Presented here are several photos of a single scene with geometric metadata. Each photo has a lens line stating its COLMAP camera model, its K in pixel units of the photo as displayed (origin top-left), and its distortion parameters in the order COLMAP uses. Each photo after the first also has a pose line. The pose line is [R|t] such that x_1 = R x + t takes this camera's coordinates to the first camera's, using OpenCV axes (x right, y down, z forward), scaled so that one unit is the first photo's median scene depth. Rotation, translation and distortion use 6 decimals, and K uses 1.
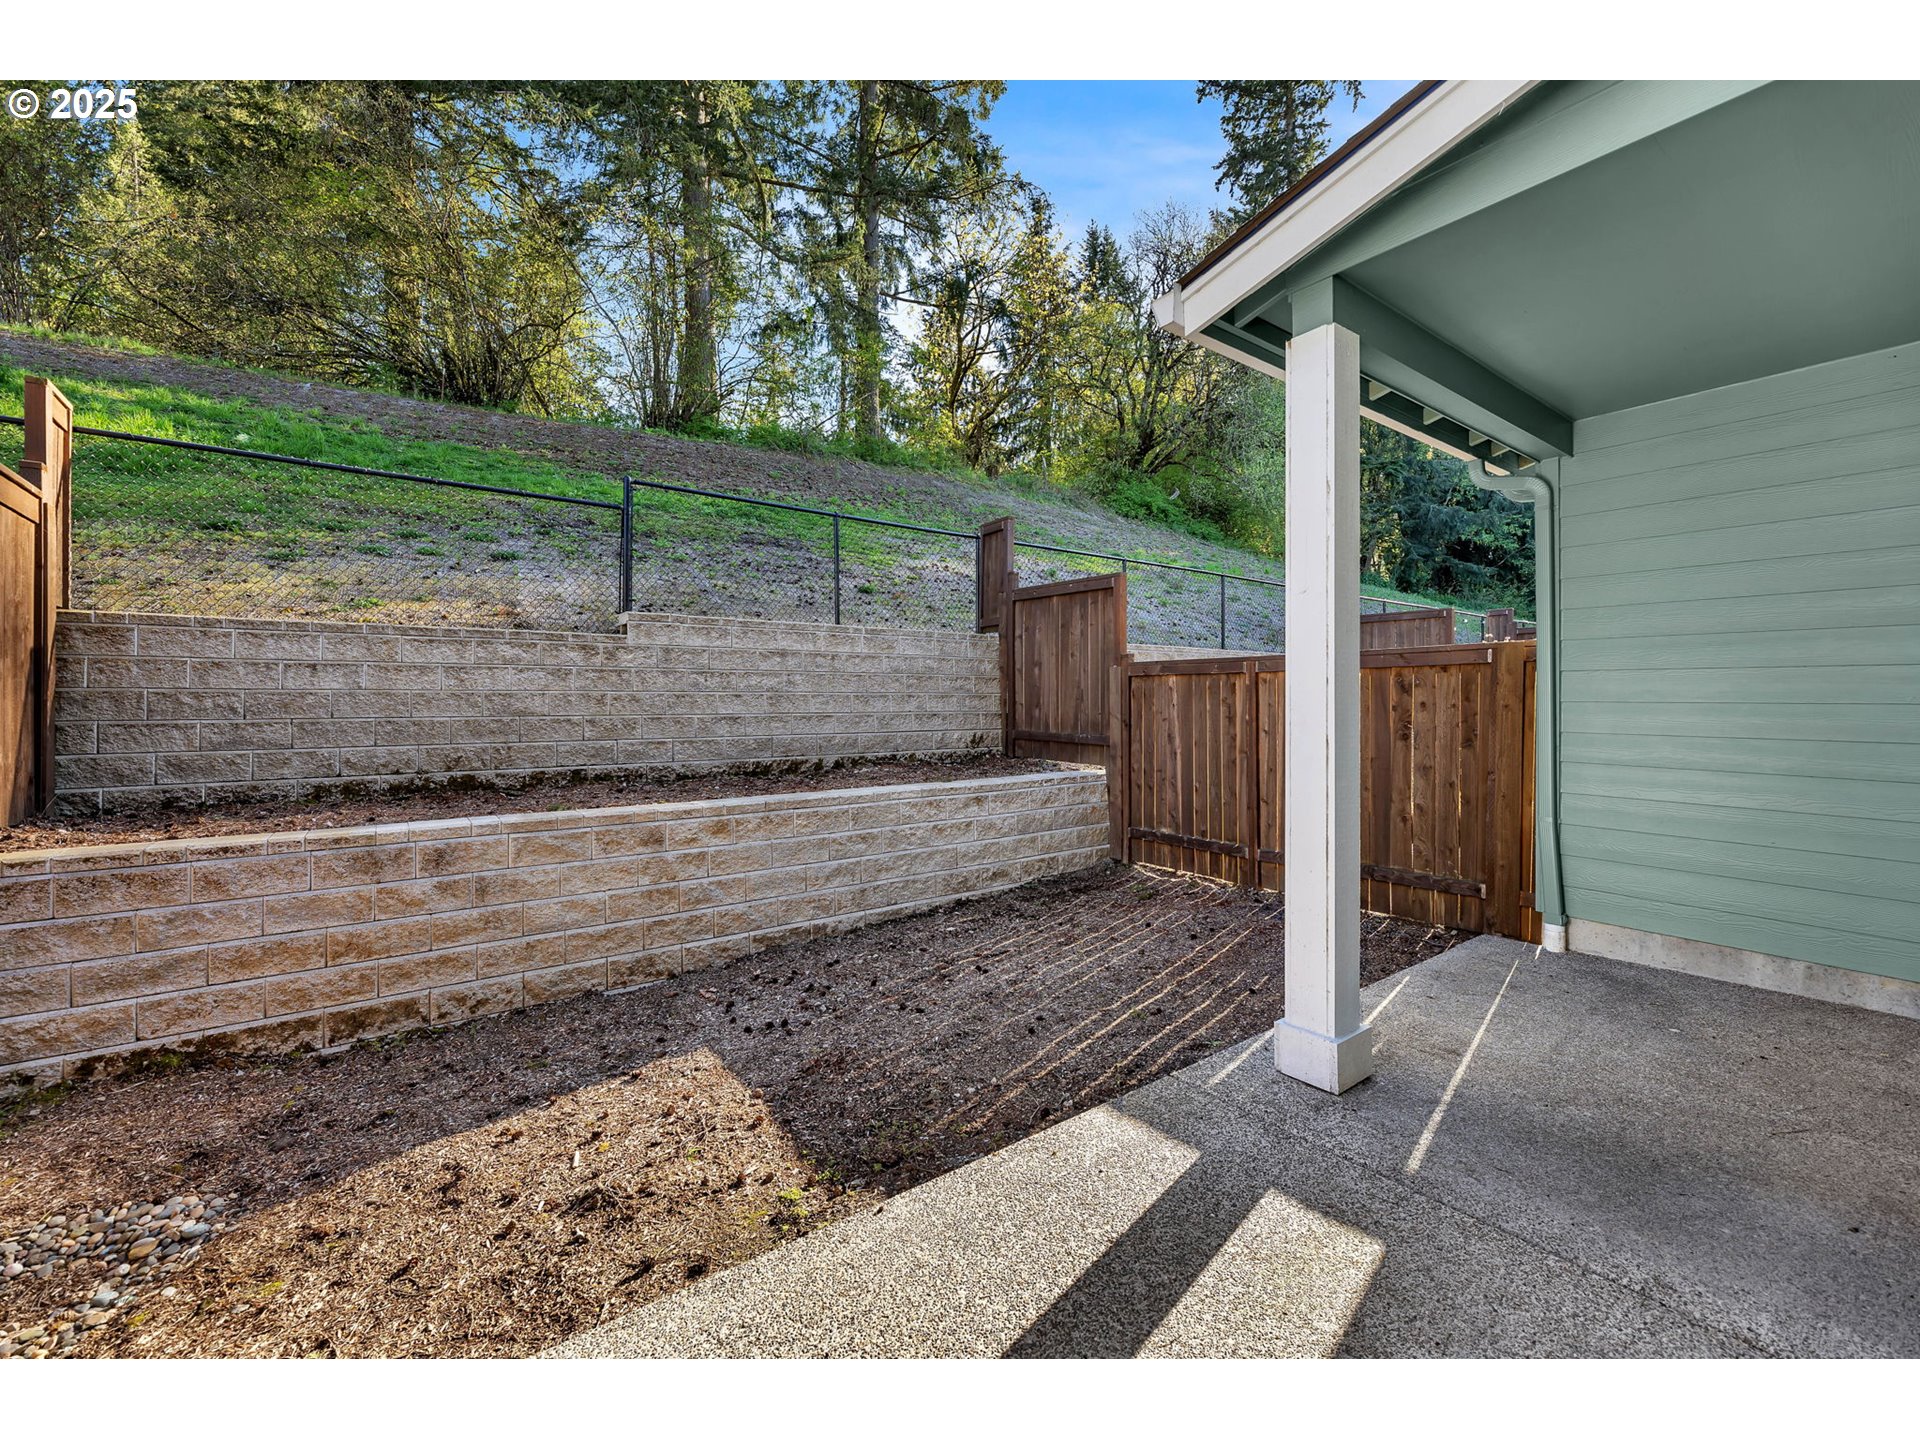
lens RADIAL K [[780.8, 0, 965.1], [0, 780.8, 699.6], [0, 0, 1]] dist [-0.003018, -0.000138]
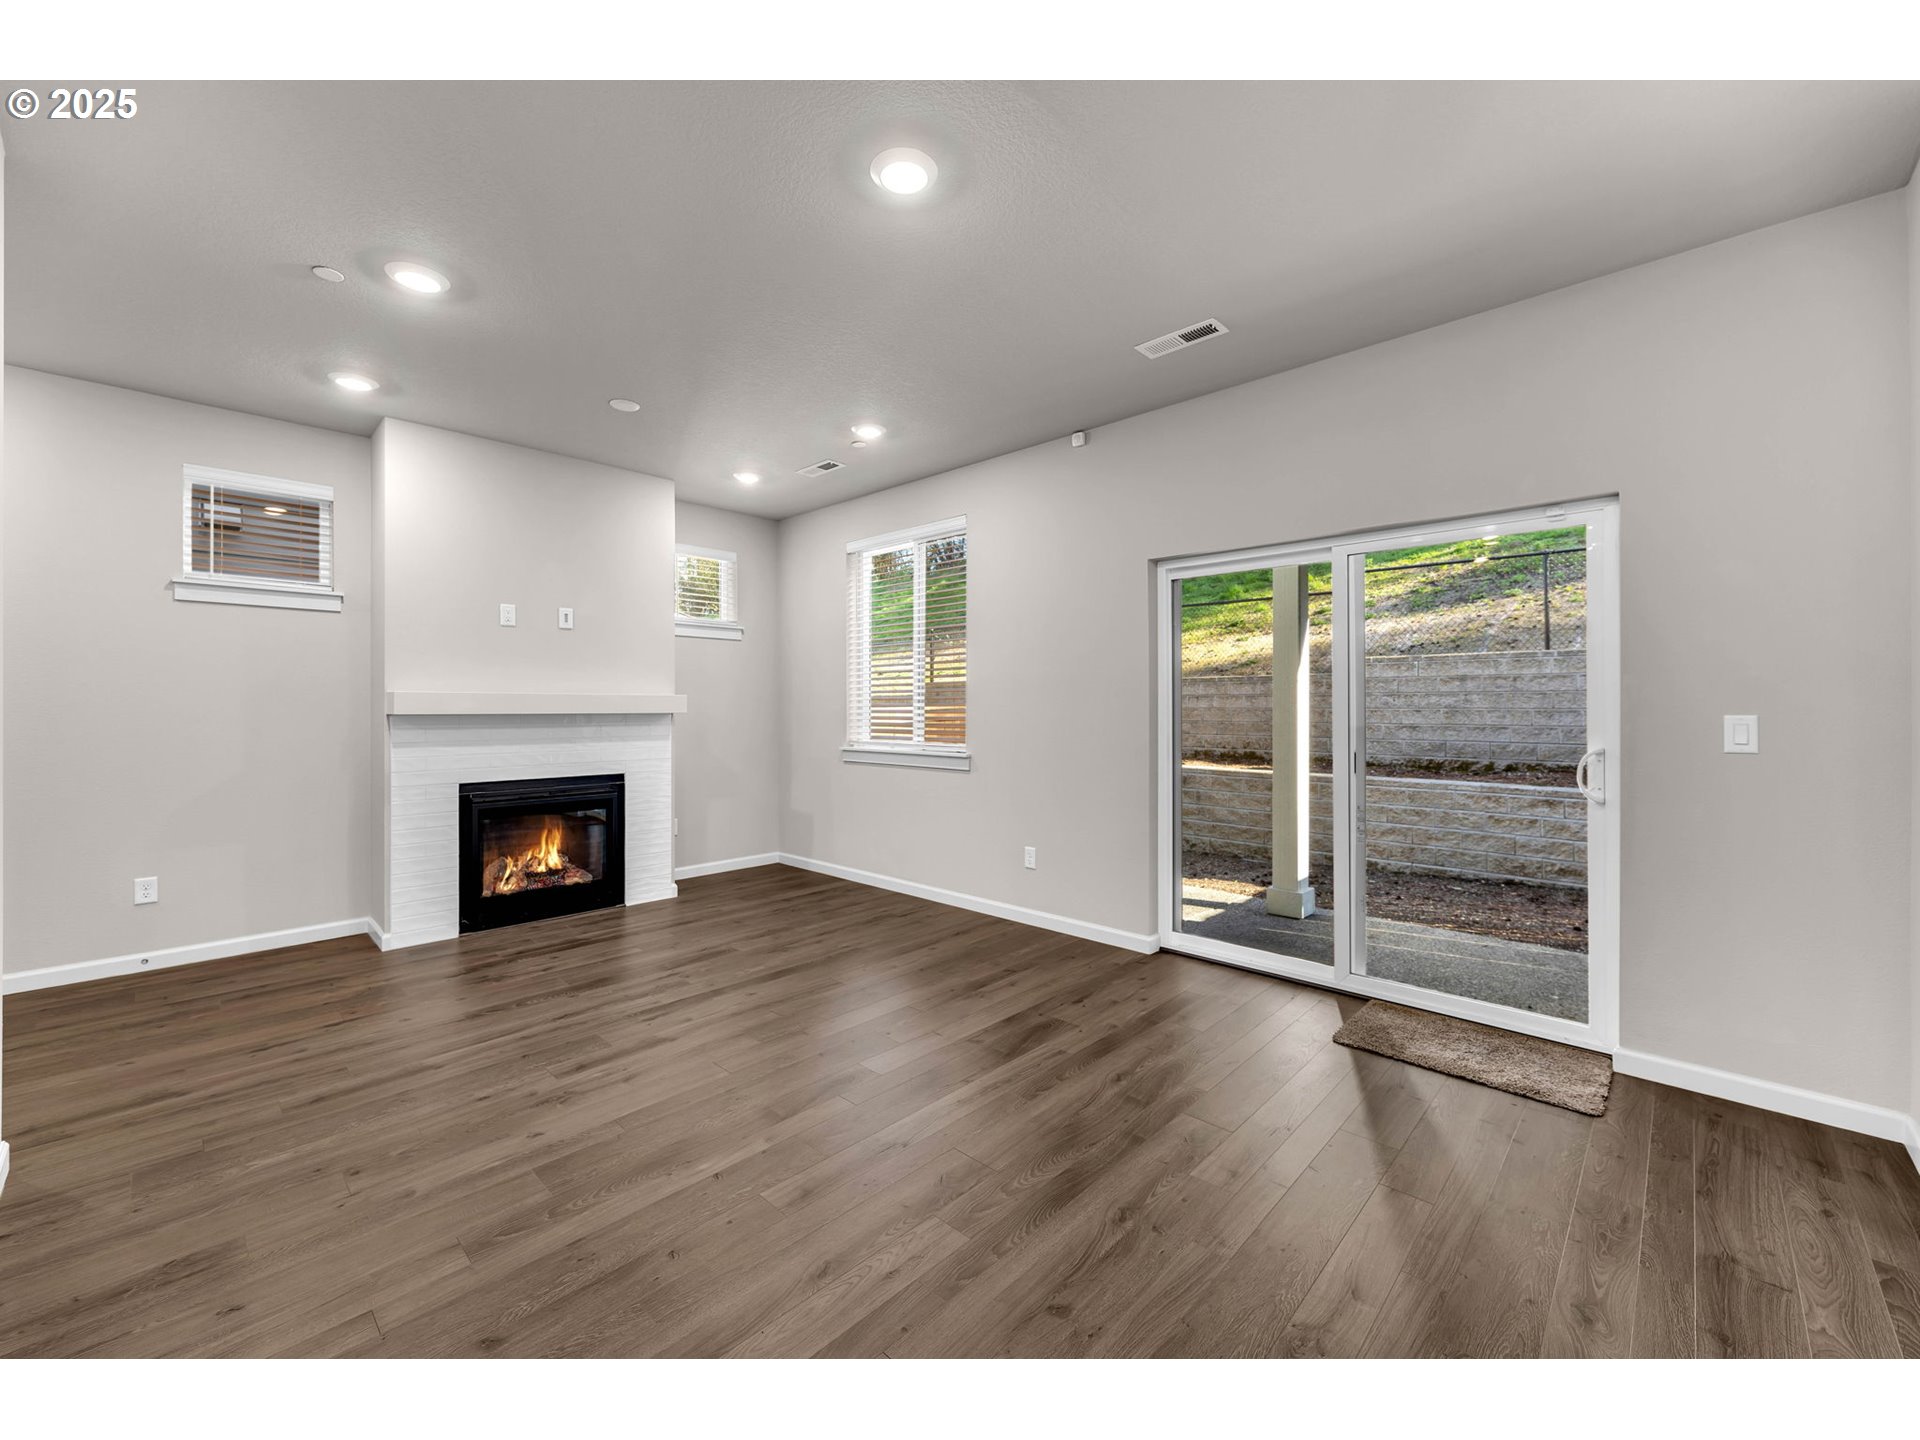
lens RADIAL K [[769.5, 0, 941.0], [0, 769.5, 704.5], [0, 0, 1]] dist [-0.000481, 0.000025]
pose [[0.160940, -0.002679, -0.986960, 1.084832], [-0.001426, 0.999995, -0.002947, -0.012946], [0.986963, 0.001881, 0.160936, -0.073254]]
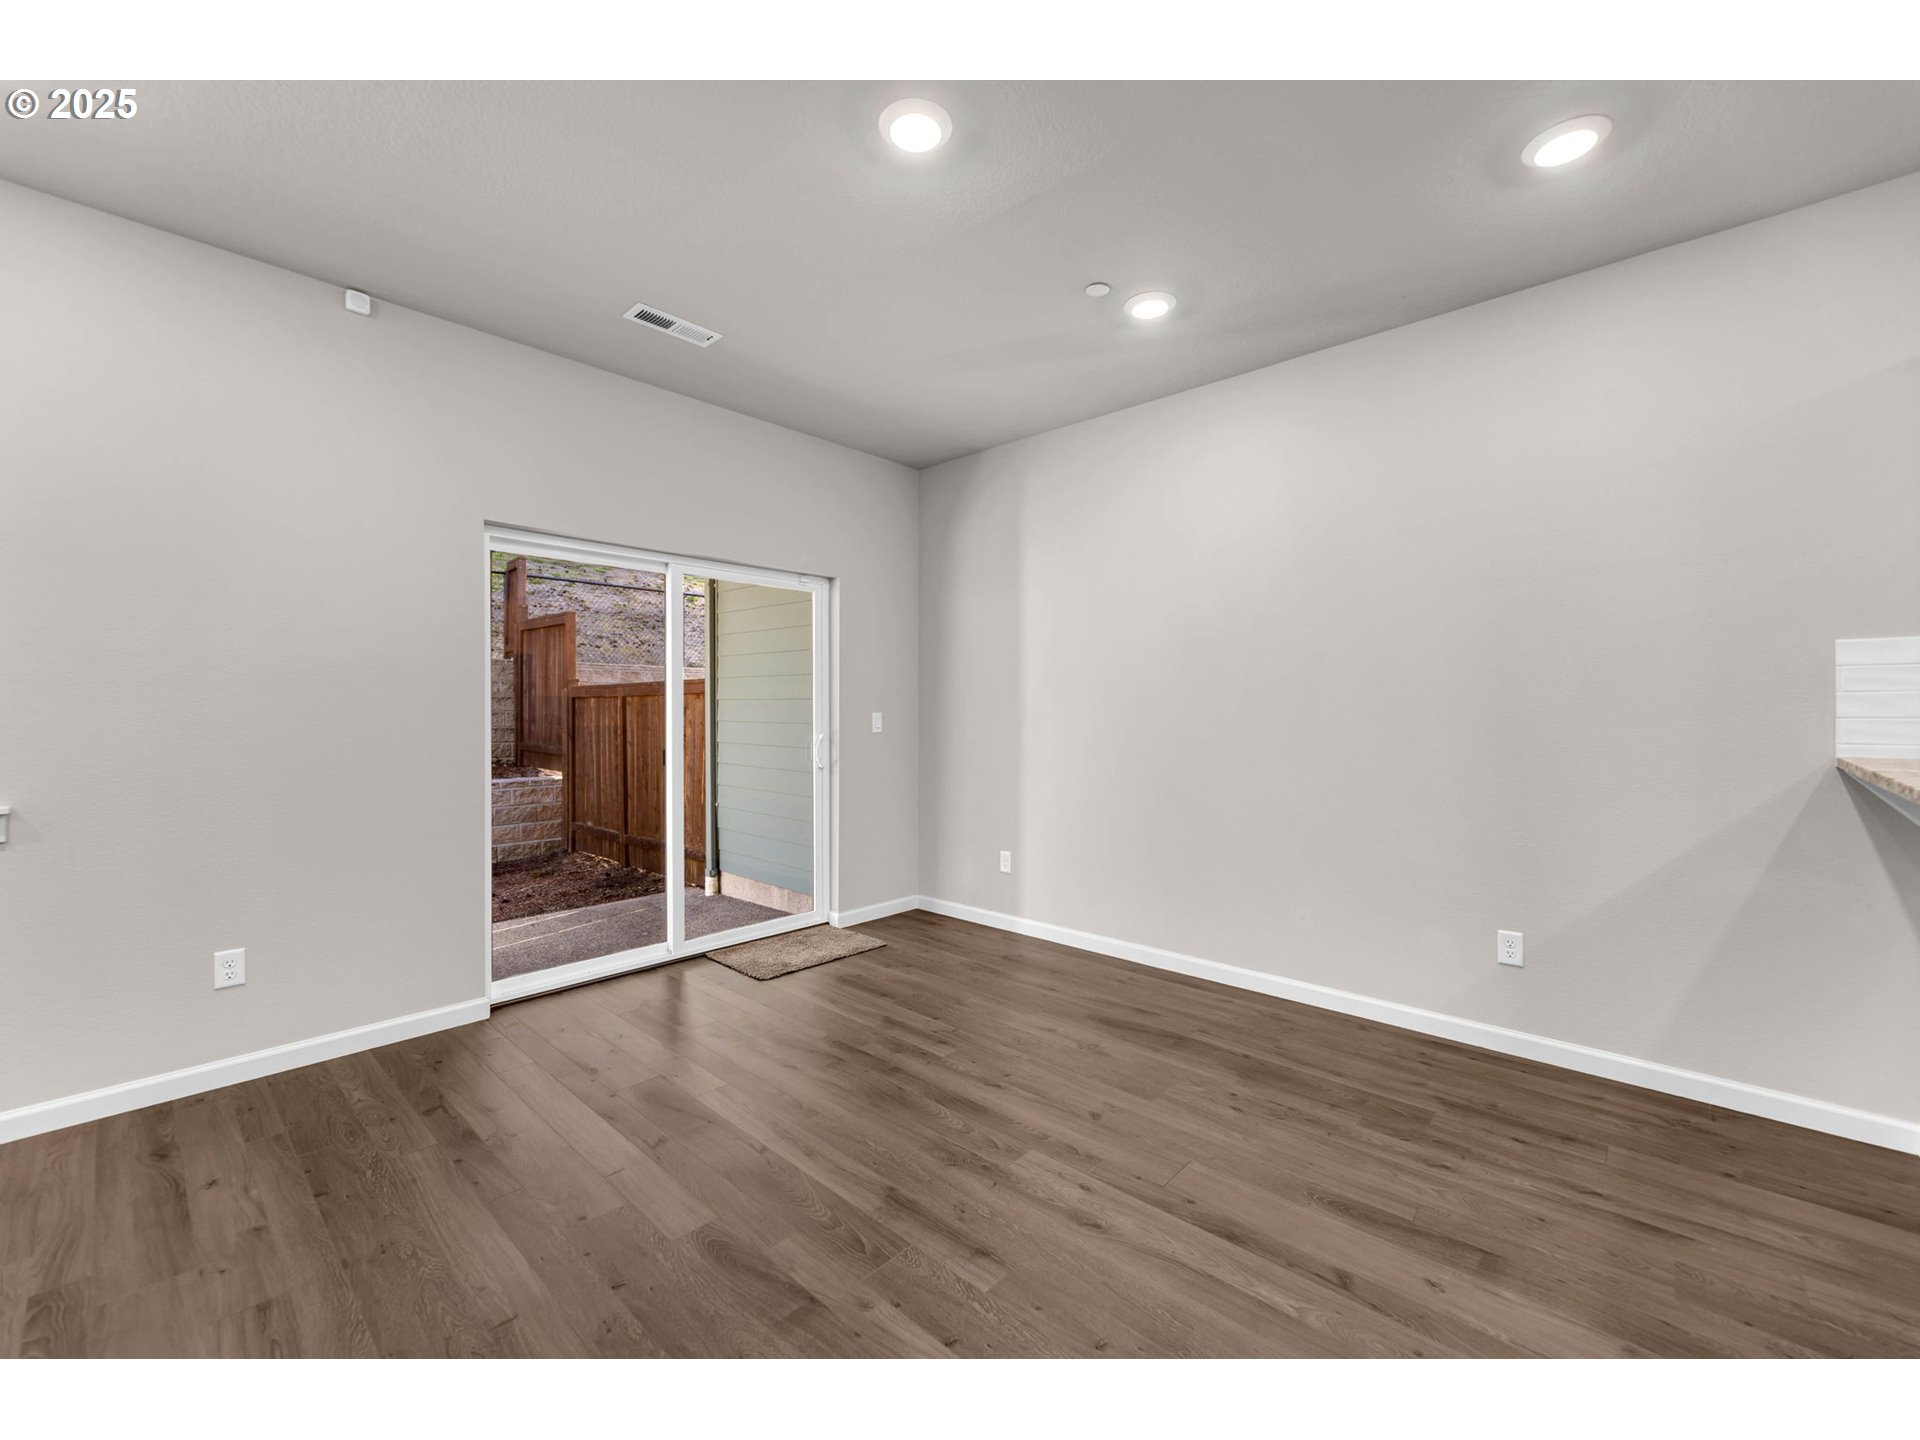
lens RADIAL K [[777.2, 0, 960.0], [0, 777.2, 720.0], [0, 0, 1]] dist [-0.001957, 0.000027]
pose [[0.982067, -0.000712, 0.188533, 0.693405], [-0.001328, 0.999942, 0.010689, -0.010829], [-0.188529, -0.010748, 0.982009, -0.358543]]
